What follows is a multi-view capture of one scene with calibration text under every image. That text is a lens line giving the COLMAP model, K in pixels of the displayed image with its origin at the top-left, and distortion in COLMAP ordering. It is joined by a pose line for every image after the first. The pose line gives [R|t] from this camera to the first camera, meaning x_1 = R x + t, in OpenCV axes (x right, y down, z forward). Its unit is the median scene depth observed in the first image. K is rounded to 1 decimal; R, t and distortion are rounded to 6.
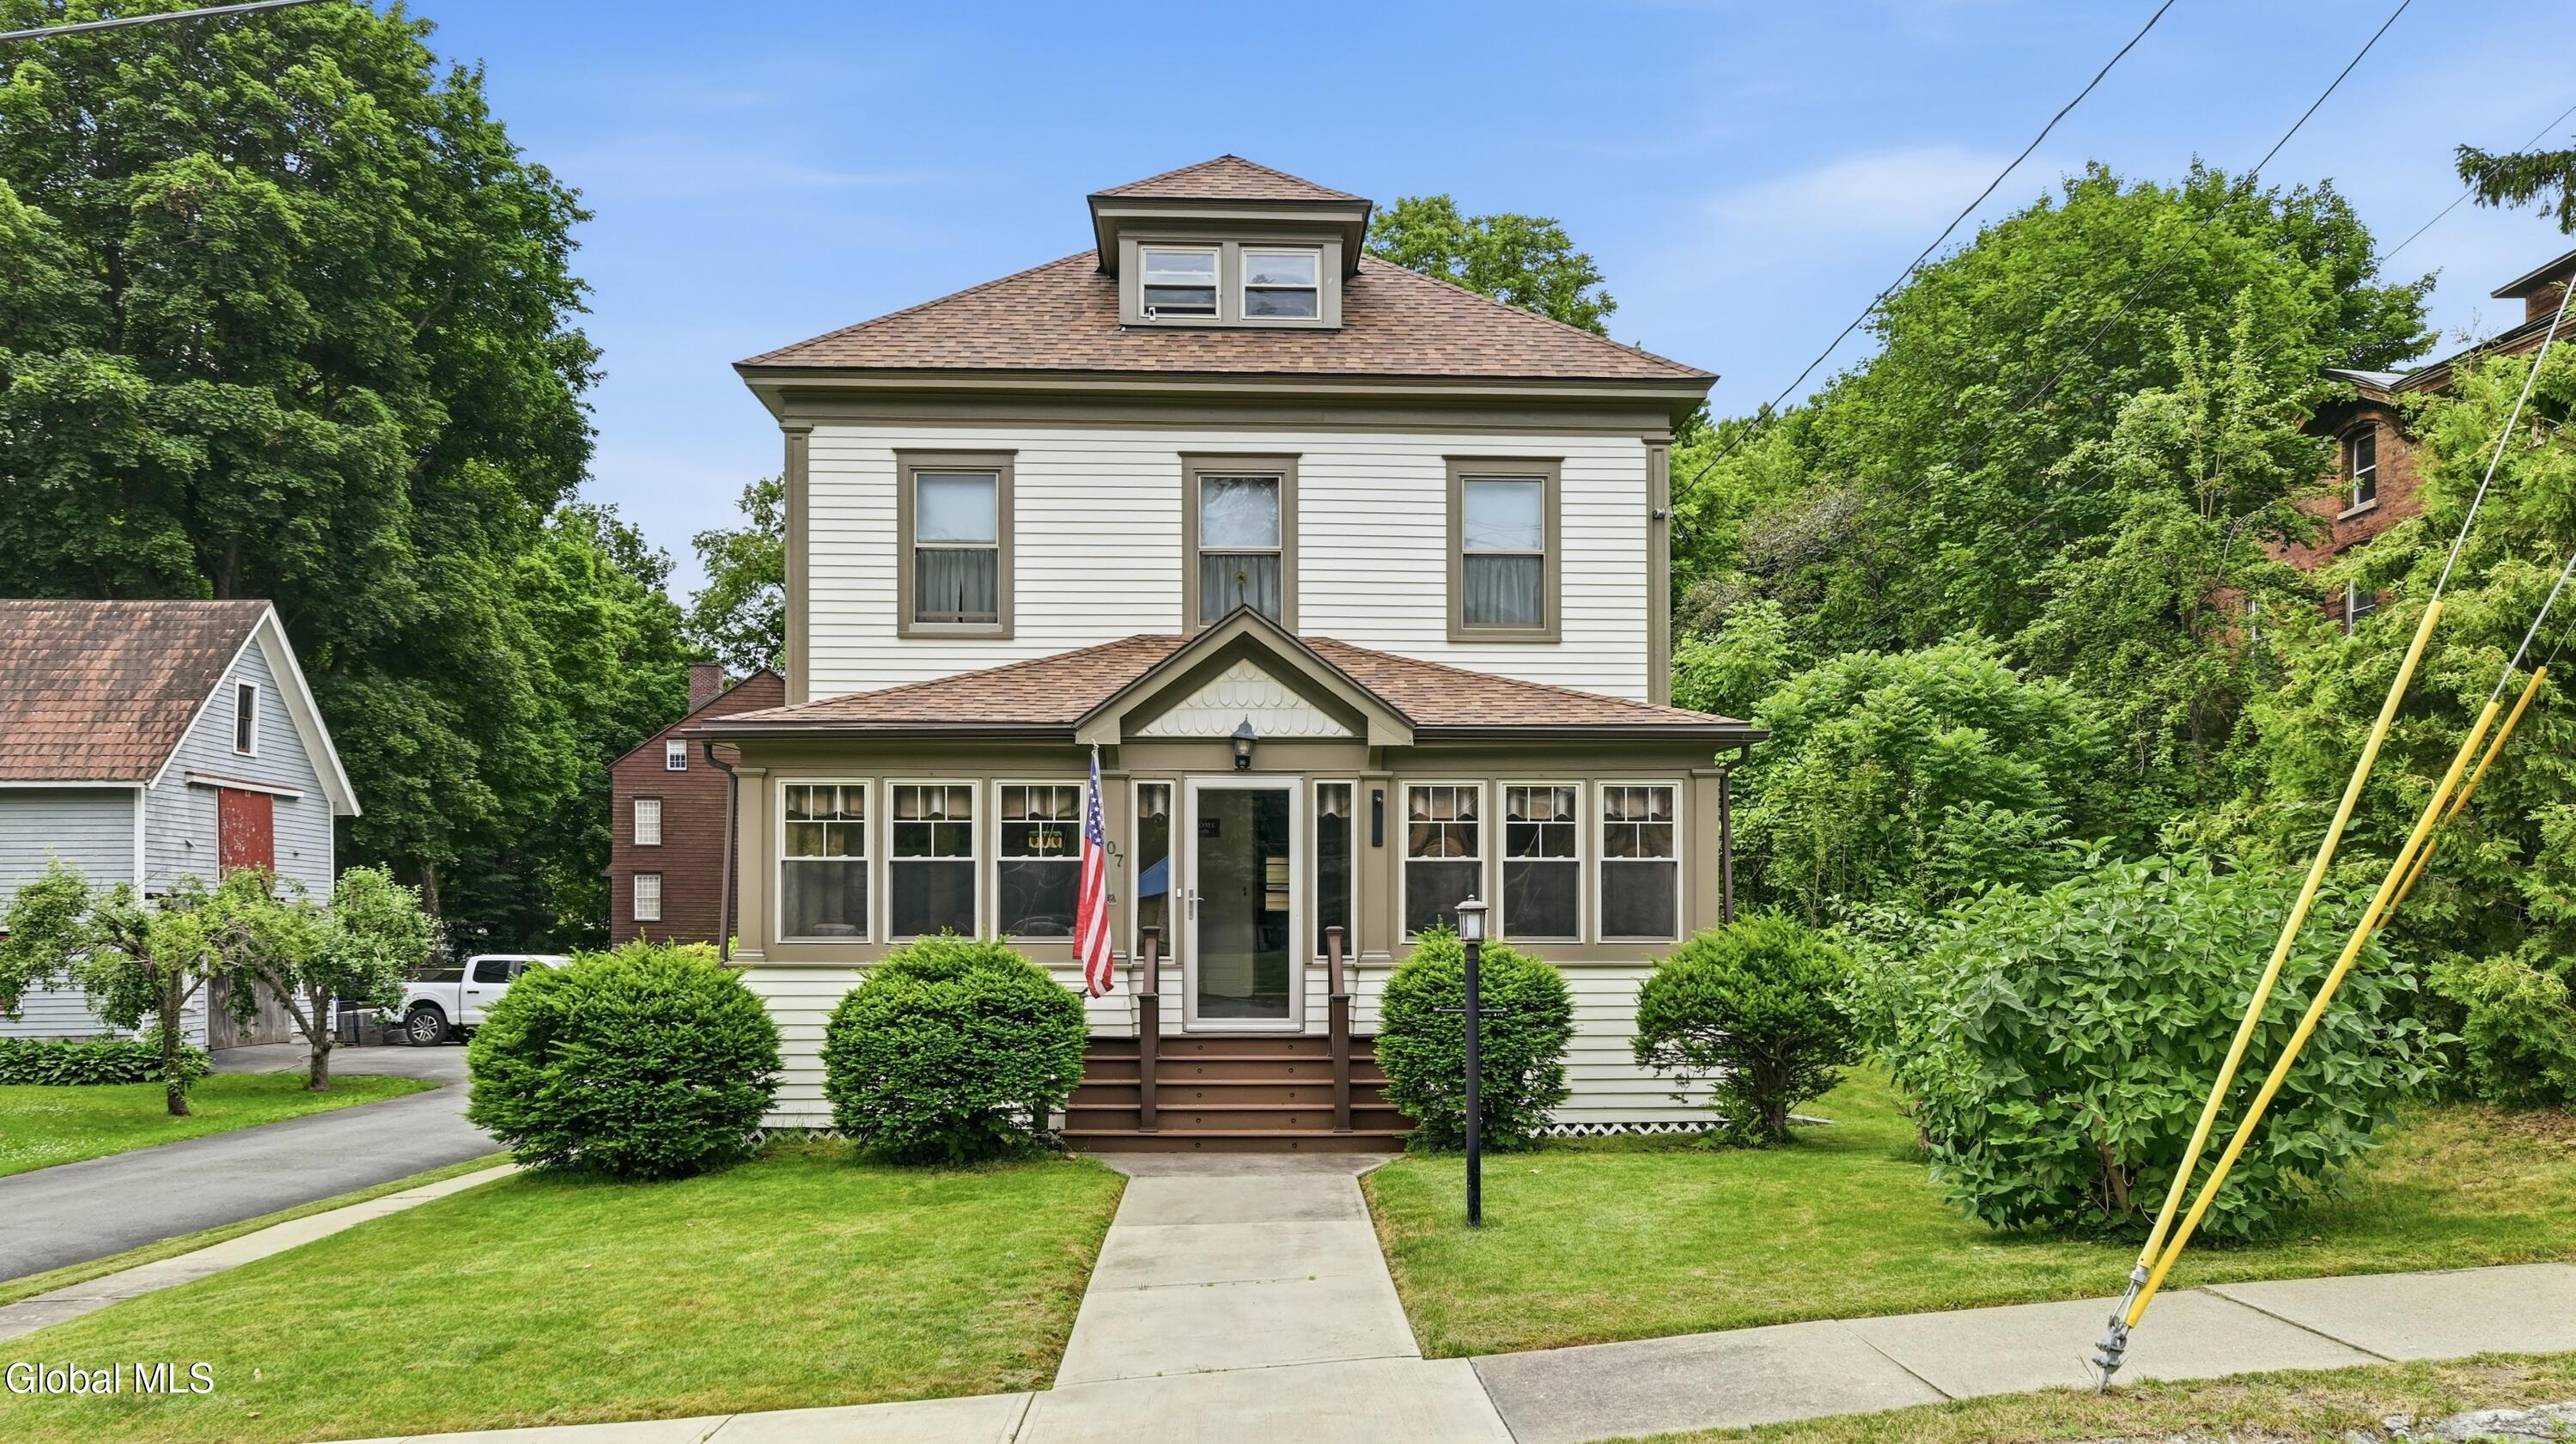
lens RADIAL K [[1821.7, 0, 1288.0], [0, 1821.7, 722.0], [0, 0, 1]] dist [0.001947, 0.002991]
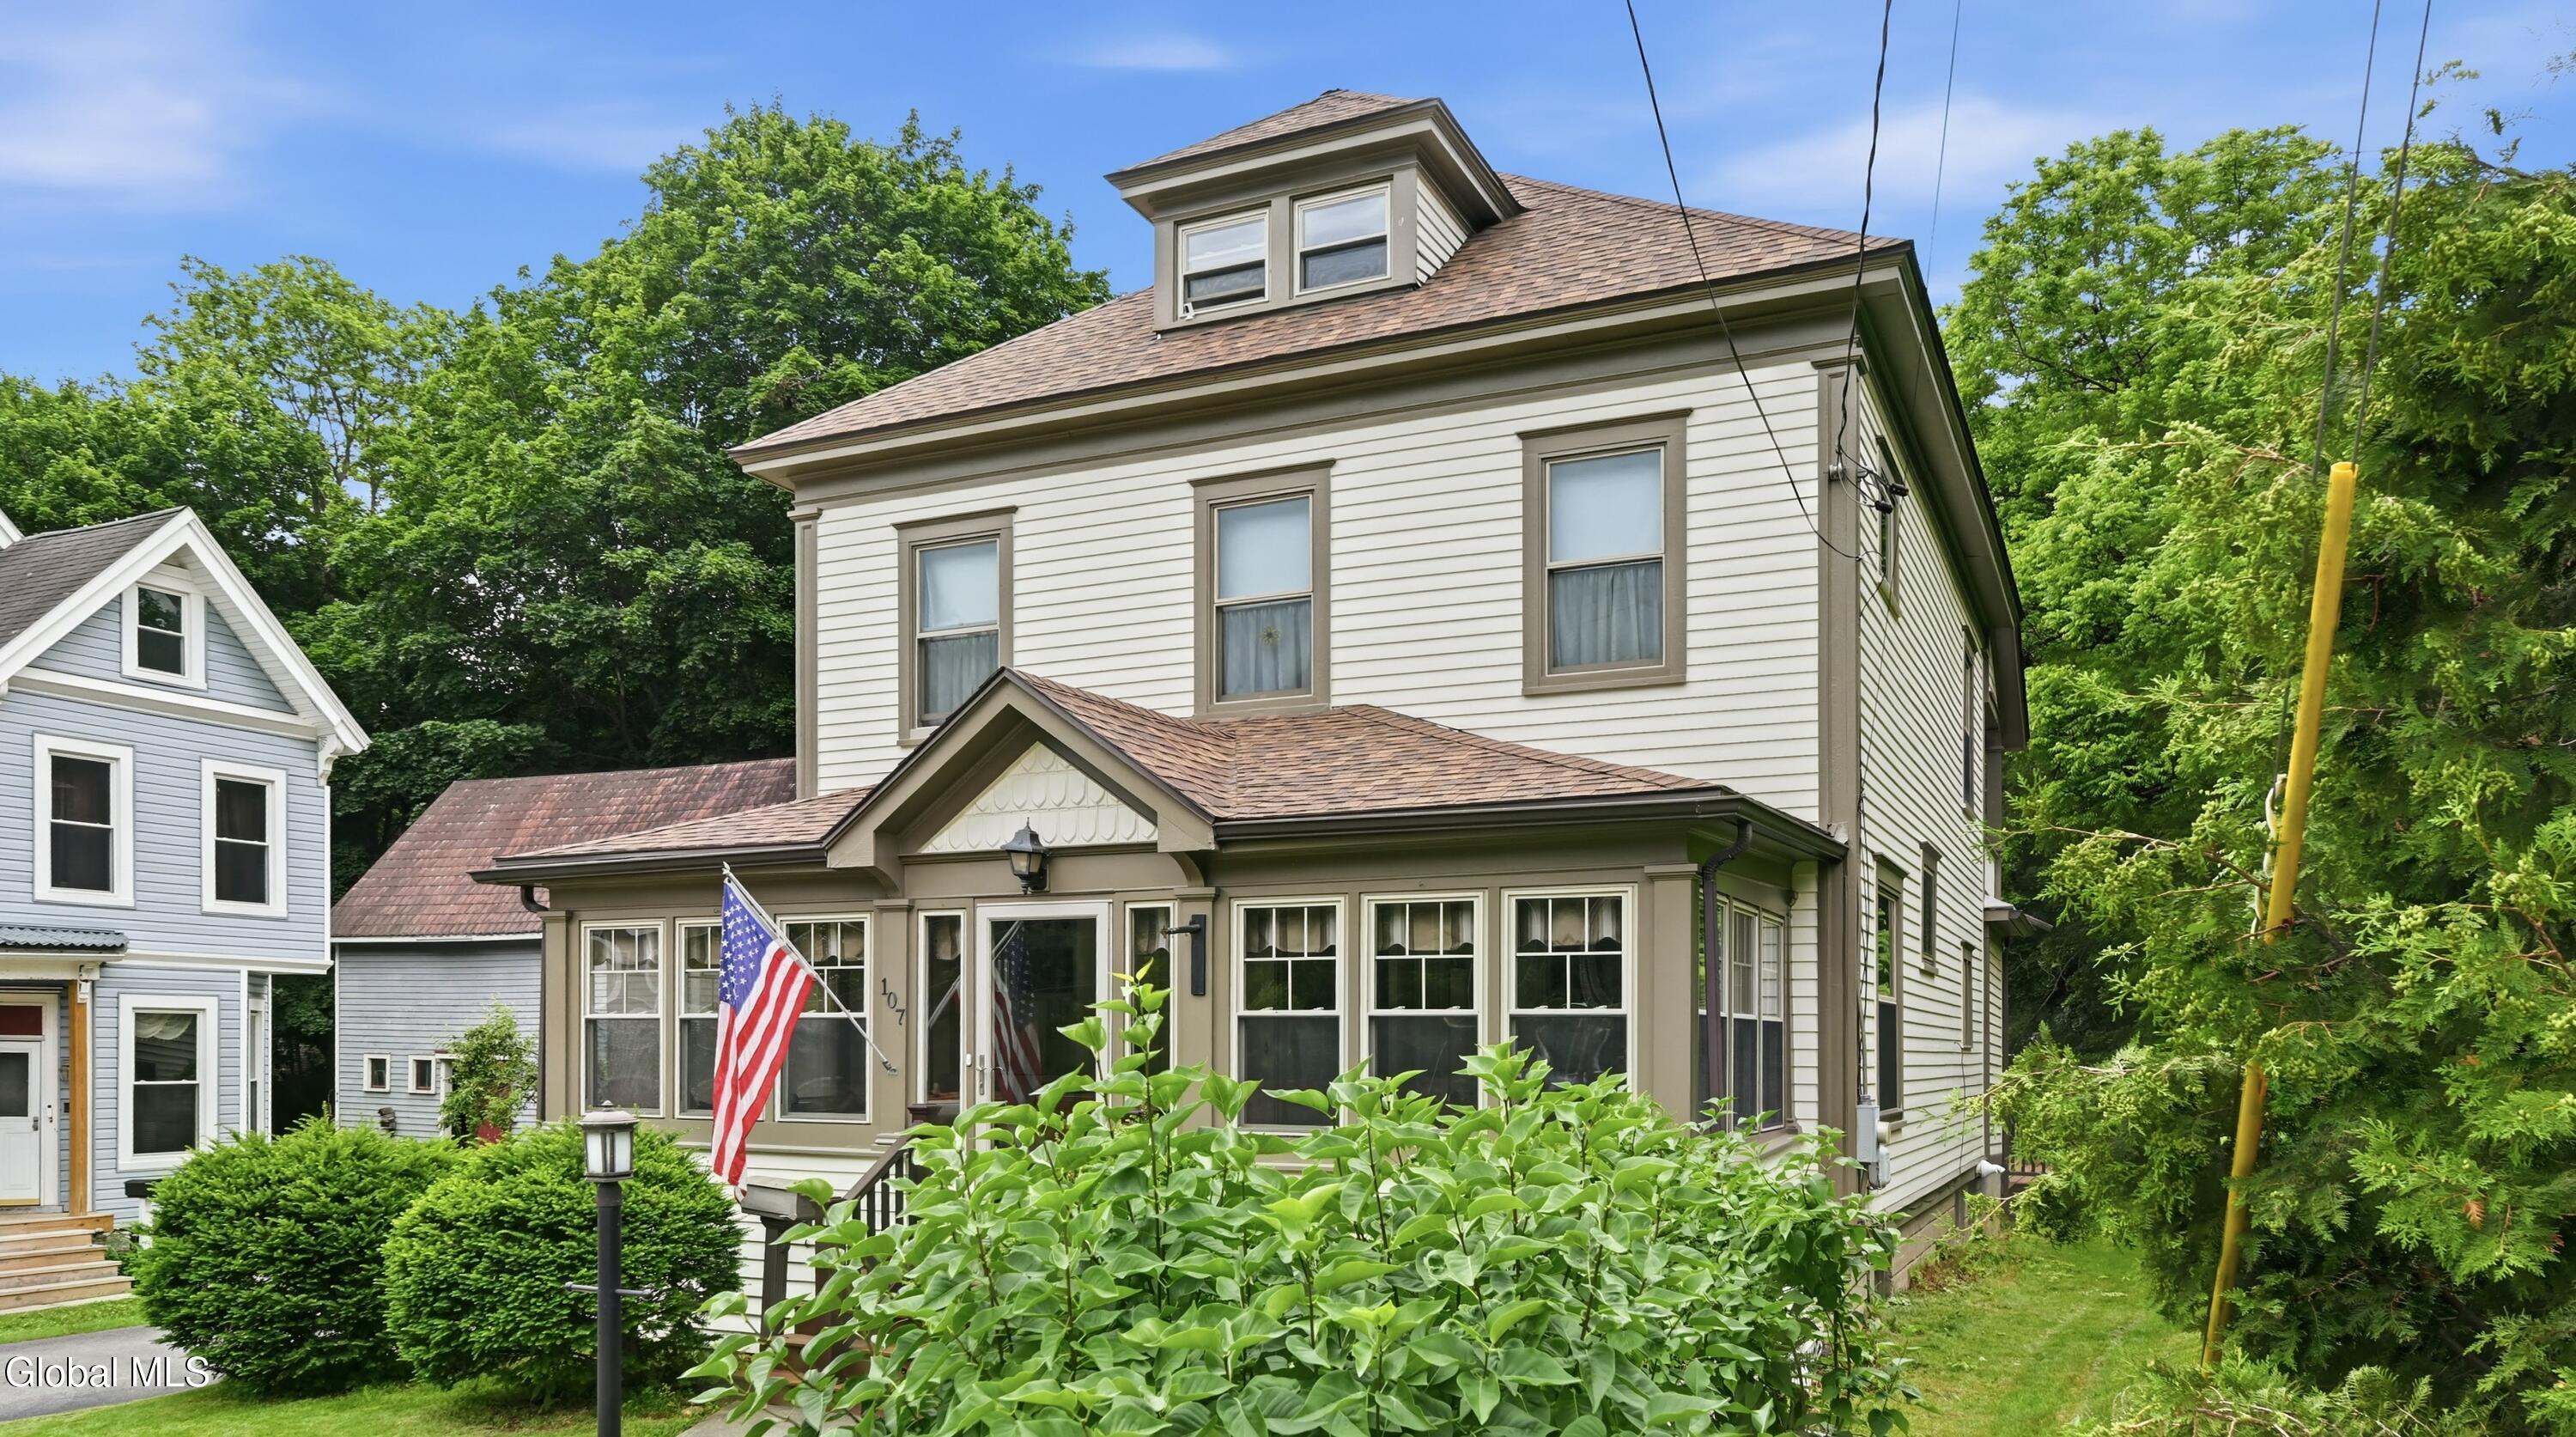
lens RADIAL K [[1829.0, 0, 1287.8], [0, 1829.0, 897.6], [0, 0, 1]] dist [0.009581, 0.003504]
pose [[0.879374, -0.033108, -0.474979, 0.342294], [0.049077, 0.998569, 0.021256, 0.014314], [0.473595, -0.042003, 0.879740, 0.328251]]
